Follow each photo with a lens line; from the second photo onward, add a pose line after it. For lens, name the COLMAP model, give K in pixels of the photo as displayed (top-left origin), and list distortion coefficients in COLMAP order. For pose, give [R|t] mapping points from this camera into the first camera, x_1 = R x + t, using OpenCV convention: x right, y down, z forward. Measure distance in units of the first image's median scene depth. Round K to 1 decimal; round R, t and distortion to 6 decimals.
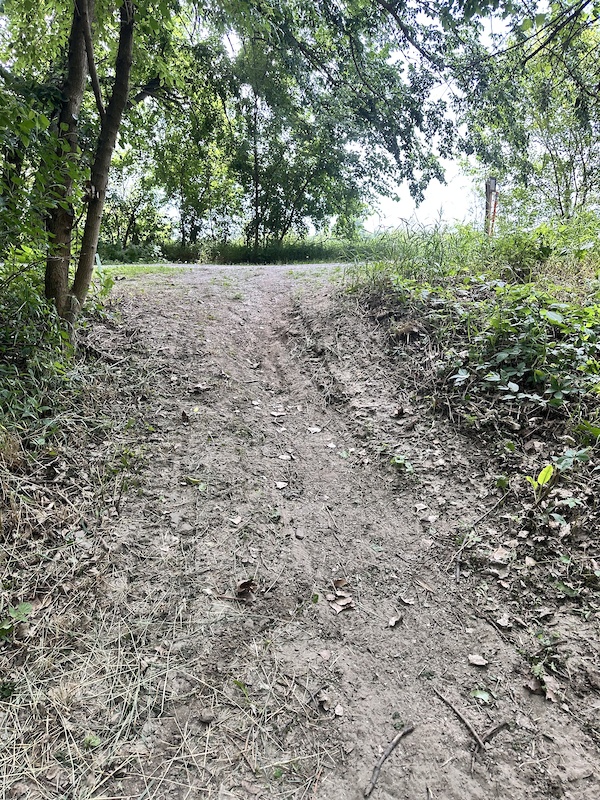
lens RADIAL K [[562.2, 0, 300.1], [0, 562.2, 399.6], [0, 0, 1]] dist [-0.000917, -0.001240]
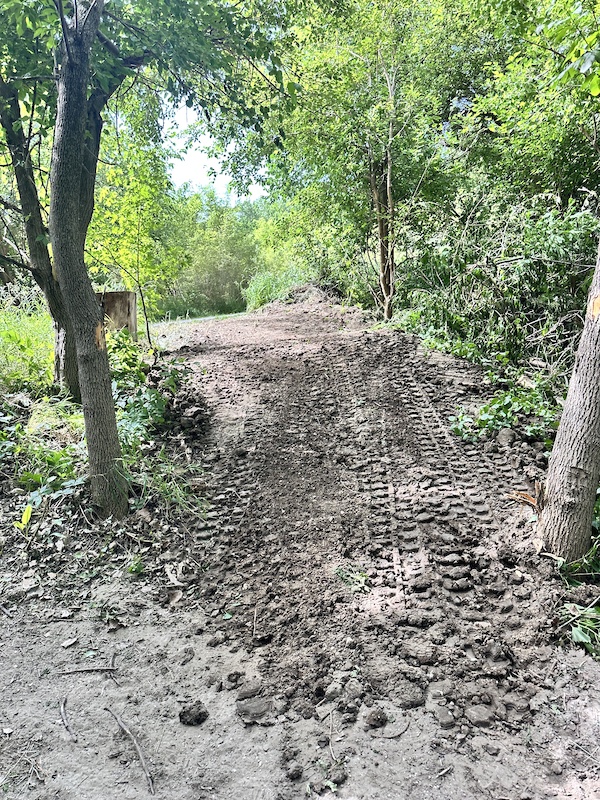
lens RADIAL K [[562.2, 0, 299.9], [0, 562.2, 400.1], [0, 0, 1]] dist [-0.000917, -0.001240]
pose [[0.395431, -0.174279, 0.901810, -0.457776], [0.327432, 0.944075, 0.038873, 0.047544], [-0.858151, 0.279910, 0.430381, -0.149197]]
